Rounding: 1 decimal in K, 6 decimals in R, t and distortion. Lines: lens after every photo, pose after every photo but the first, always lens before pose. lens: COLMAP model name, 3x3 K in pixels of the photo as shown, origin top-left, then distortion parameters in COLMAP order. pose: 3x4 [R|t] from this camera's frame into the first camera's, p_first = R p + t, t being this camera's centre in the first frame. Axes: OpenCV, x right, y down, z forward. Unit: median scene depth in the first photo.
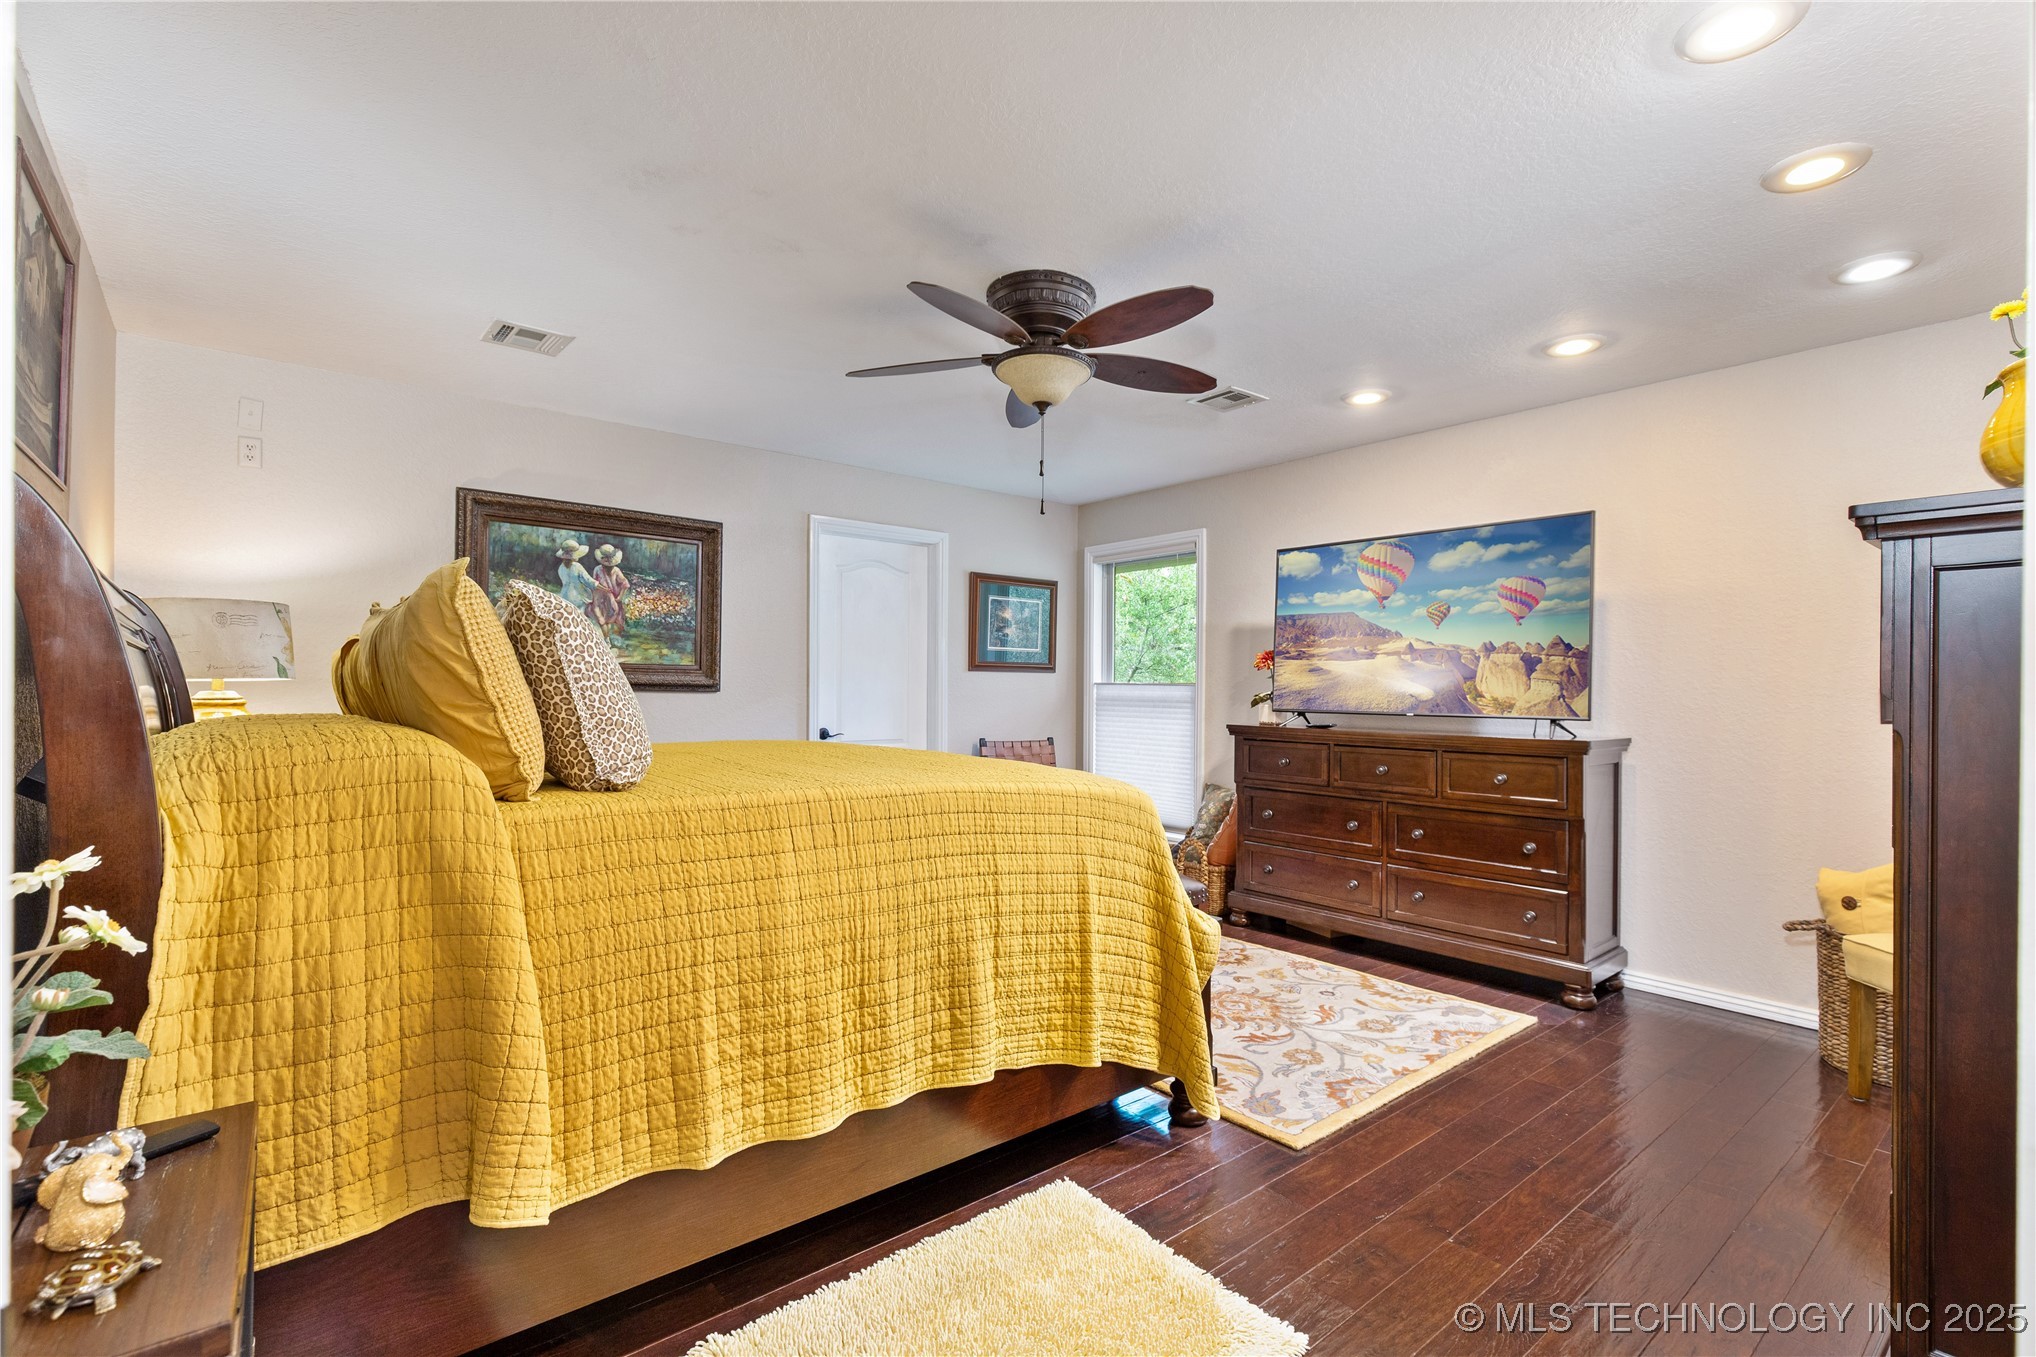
lens RADIAL K [[928.8, 0, 1015.6], [0, 928.8, 692.5], [0, 0, 1]] dist [0.009631, -0.002173]
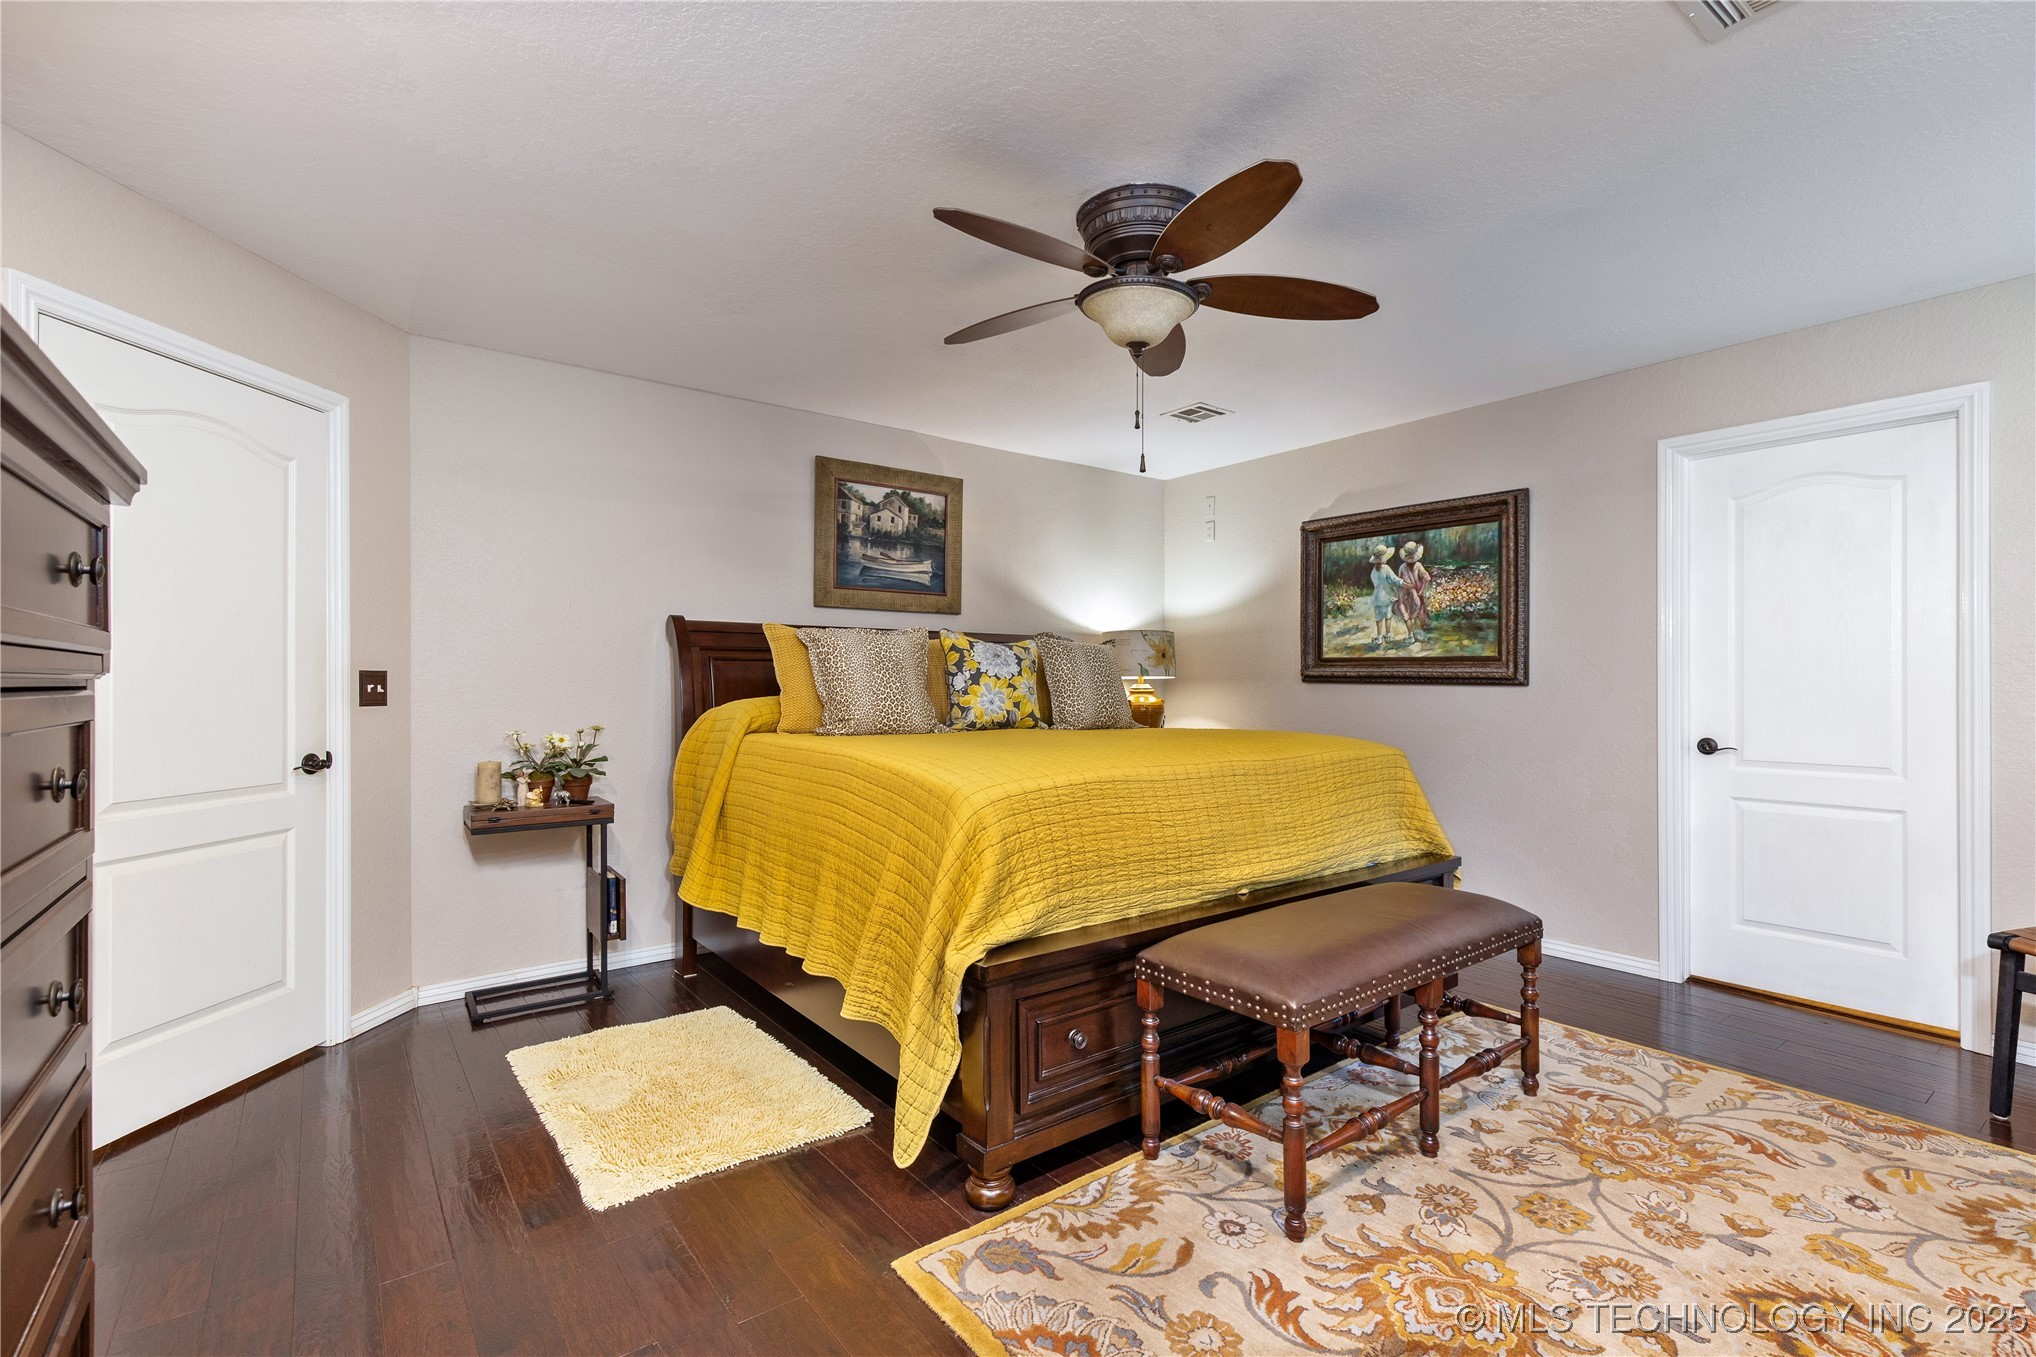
lens RADIAL K [[928.8, 0, 1028.2], [0, 928.8, 670.5], [0, 0, 1]] dist [0.009631, -0.002173]
pose [[-0.055103, -0.011823, -0.998411, 0.609953], [0.001416, 0.999928, -0.011919, -0.005374], [0.998480, -0.002071, -0.055082, 0.636695]]
